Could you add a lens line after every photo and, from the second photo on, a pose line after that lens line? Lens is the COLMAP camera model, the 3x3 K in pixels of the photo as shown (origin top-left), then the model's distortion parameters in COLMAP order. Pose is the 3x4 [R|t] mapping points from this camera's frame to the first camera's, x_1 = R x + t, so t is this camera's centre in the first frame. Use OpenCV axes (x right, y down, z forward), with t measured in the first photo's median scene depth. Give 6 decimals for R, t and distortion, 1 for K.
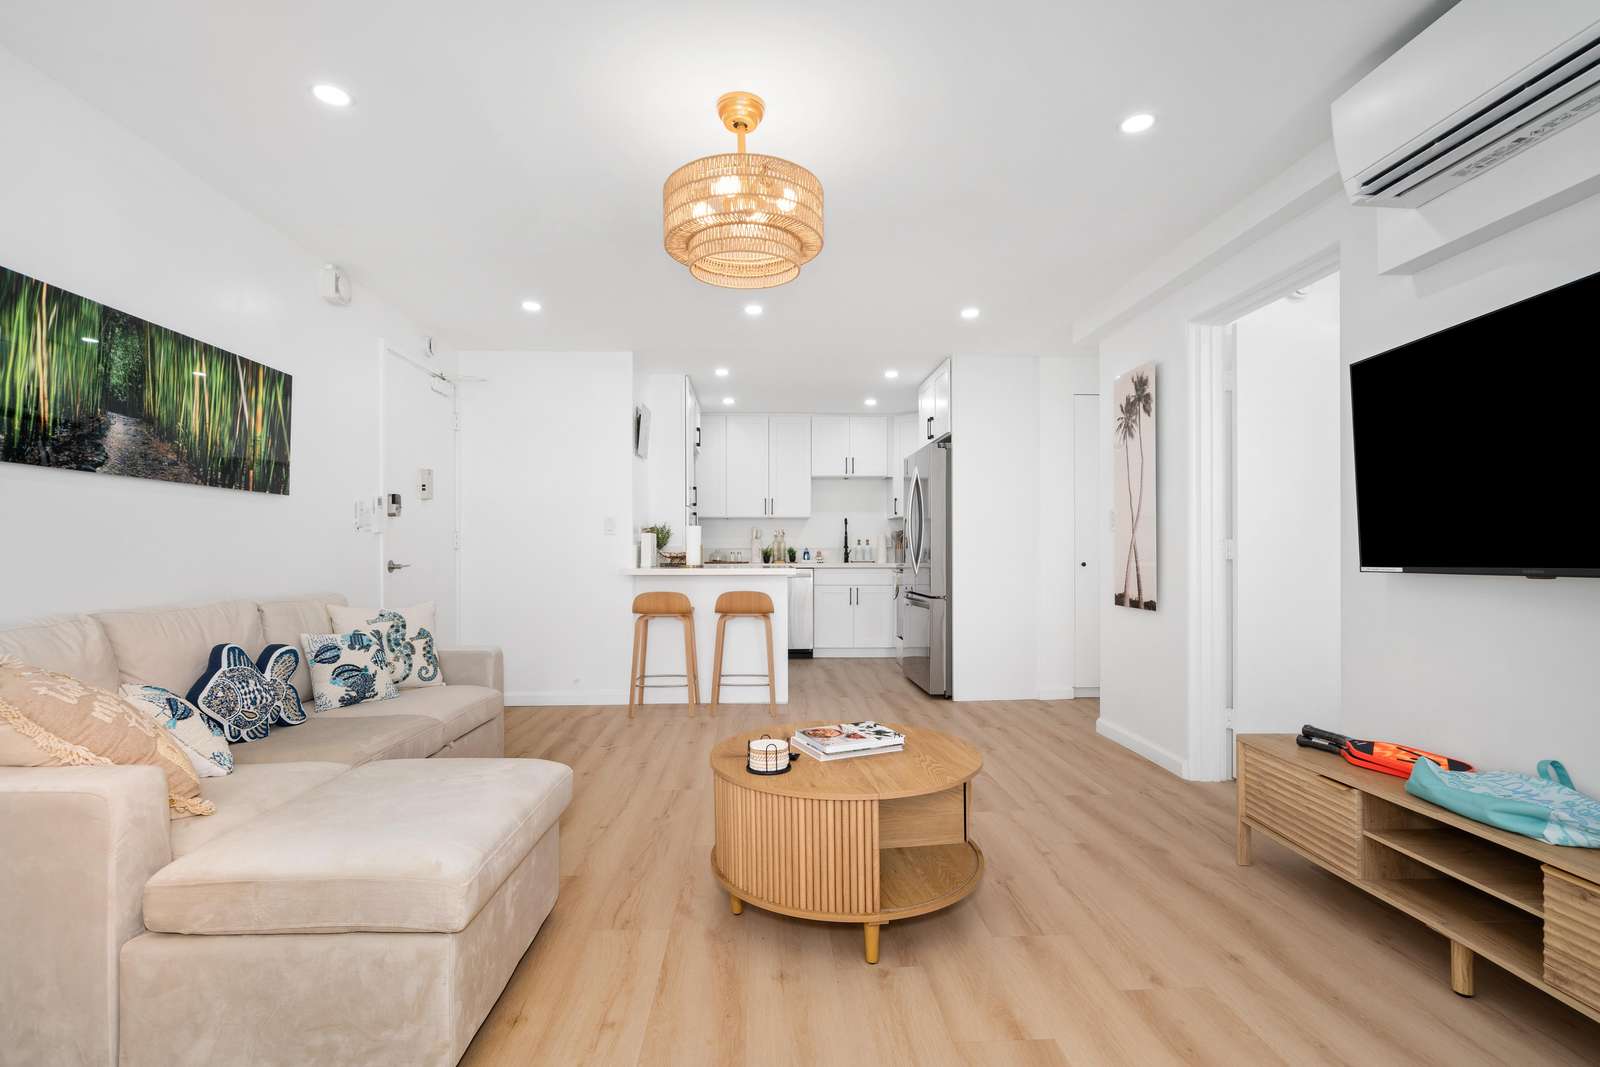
lens RADIAL K [[746.8, 0, 801.6], [0, 746.8, 546.9], [0, 0, 1]] dist [-0.002636, 0.006568]
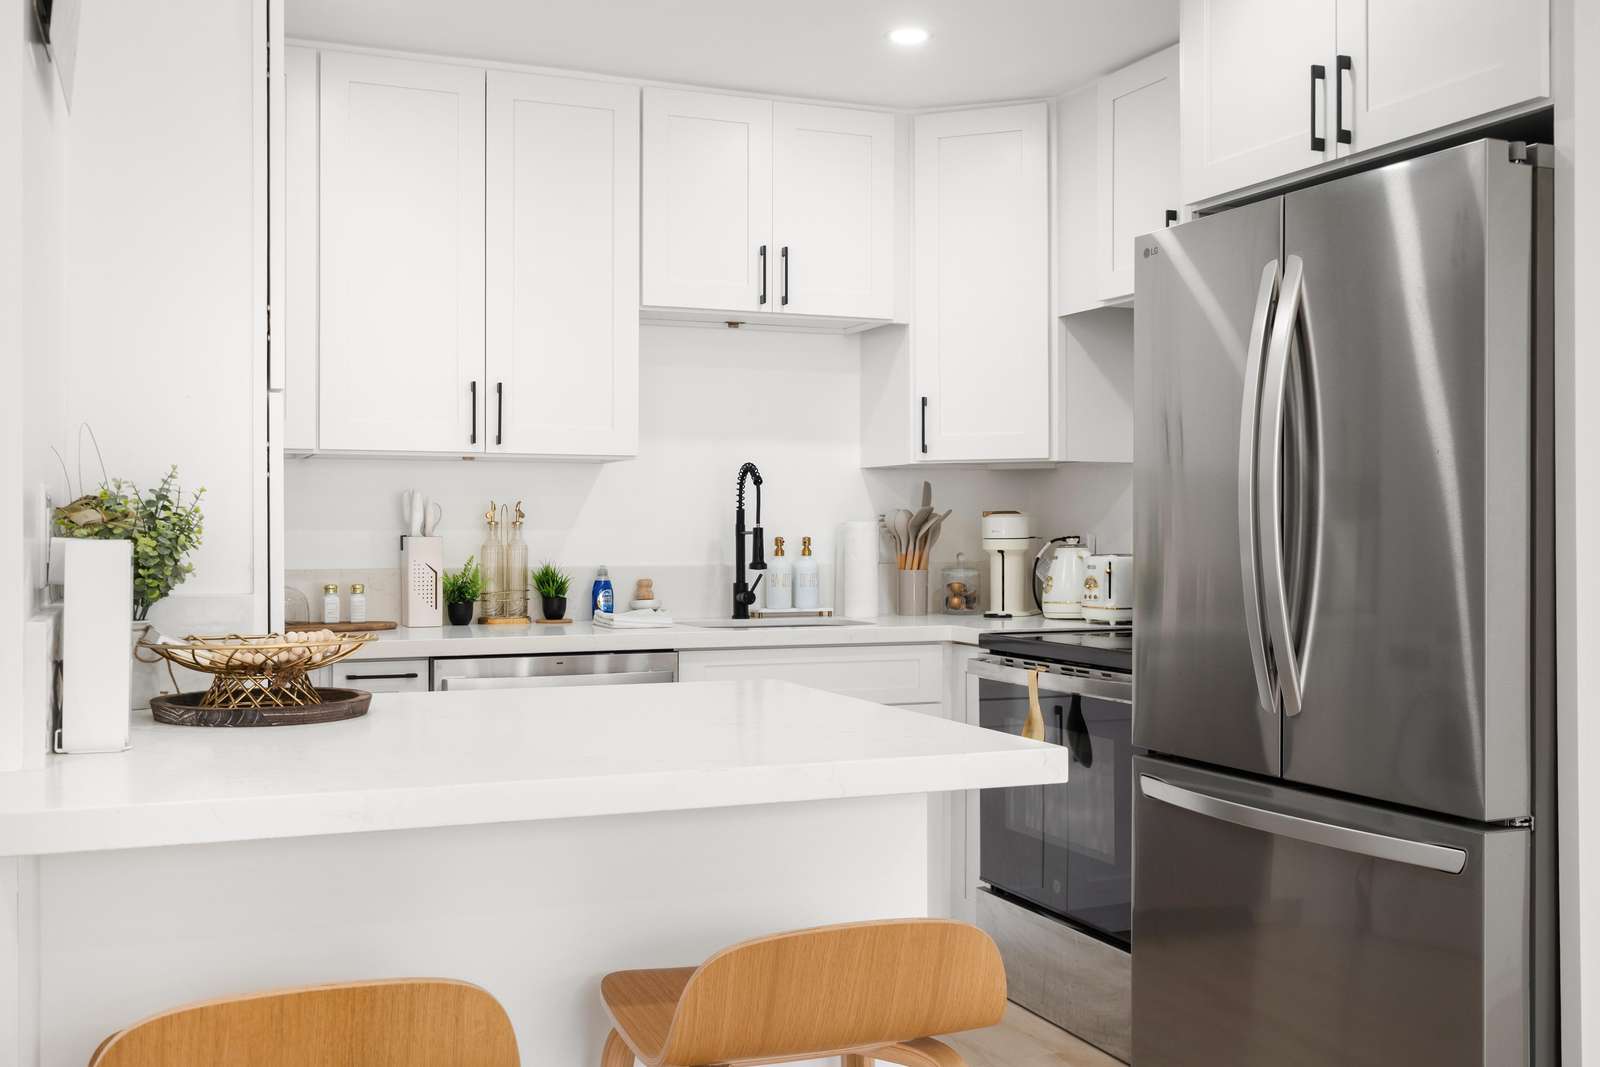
lens RADIAL K [[1558.7, 0, 799.5], [0, 1558.7, 515.8], [0, 0, 1]] dist [0.015187, 0.000000]
pose [[0.937812, 0.006147, 0.347088, -0.327506], [-0.004422, 0.999974, -0.005763, -0.038659], [-0.347114, 0.003870, 0.937815, 1.131397]]
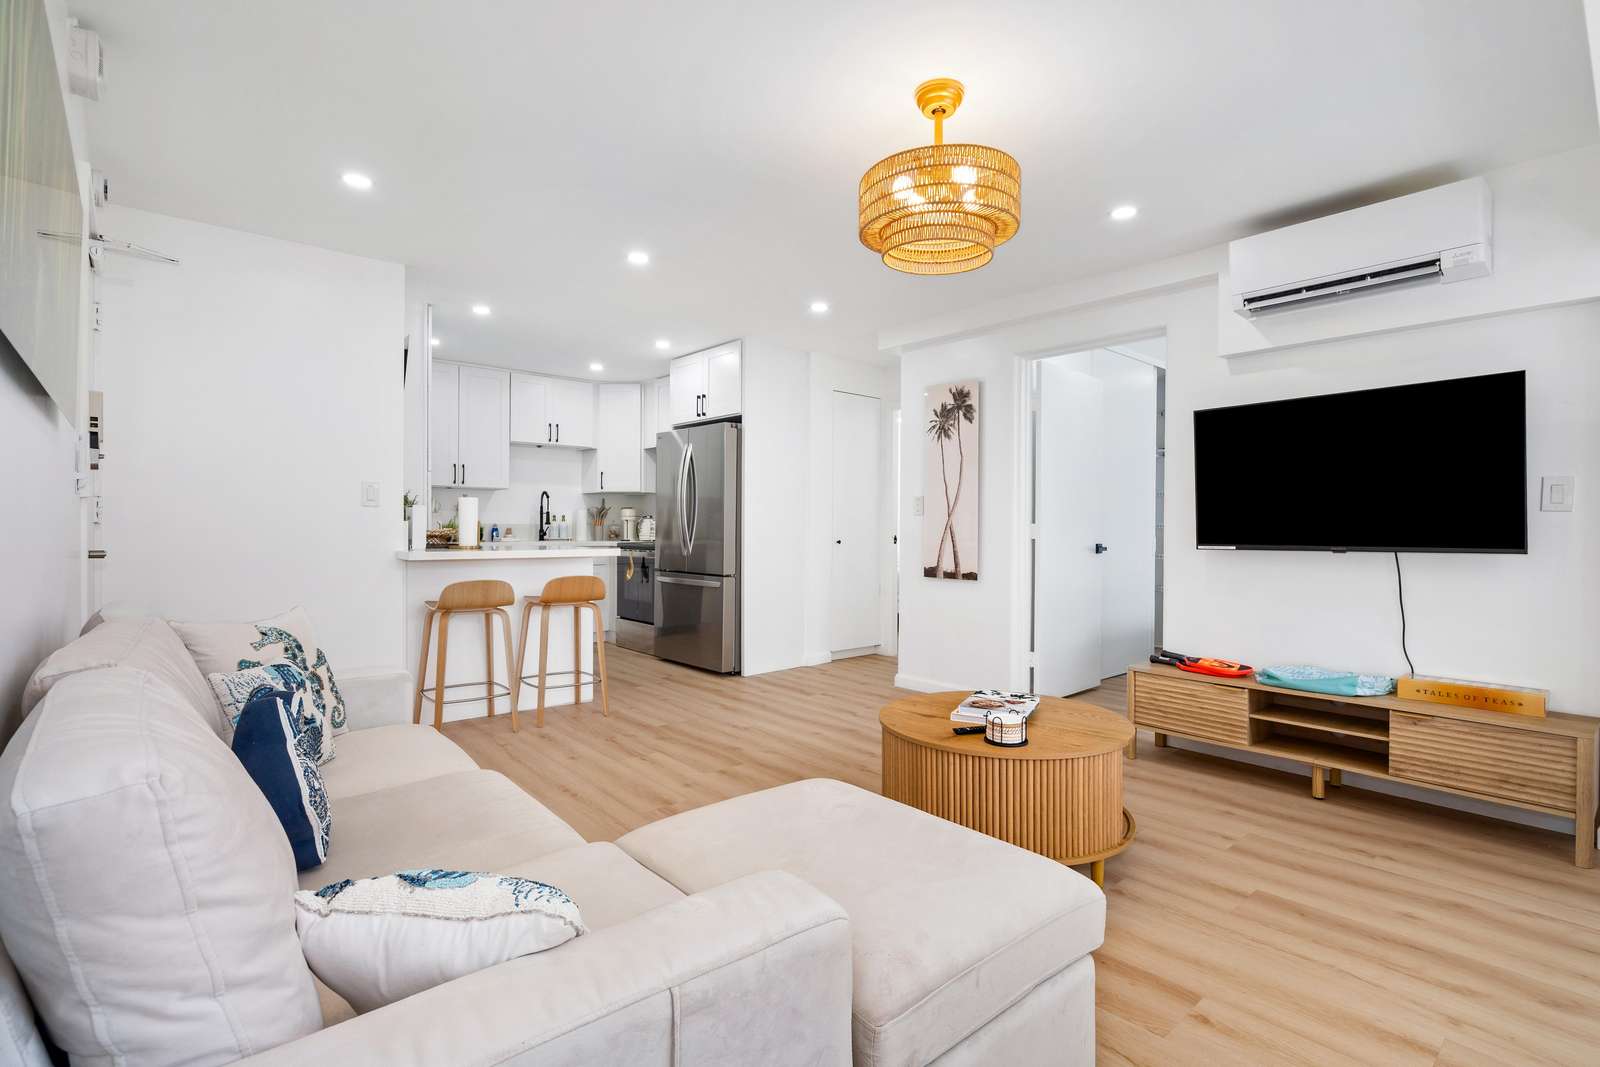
lens RADIAL K [[746.8, 0, 807.0], [0, 746.8, 533.7], [0, 0, 1]] dist [-0.002636, 0.006568]
pose [[0.777732, 0.001536, 0.628594, -0.667052], [-0.011821, 0.999856, 0.012183, -0.004910], [-0.628485, -0.016906, 0.777638, 0.264763]]
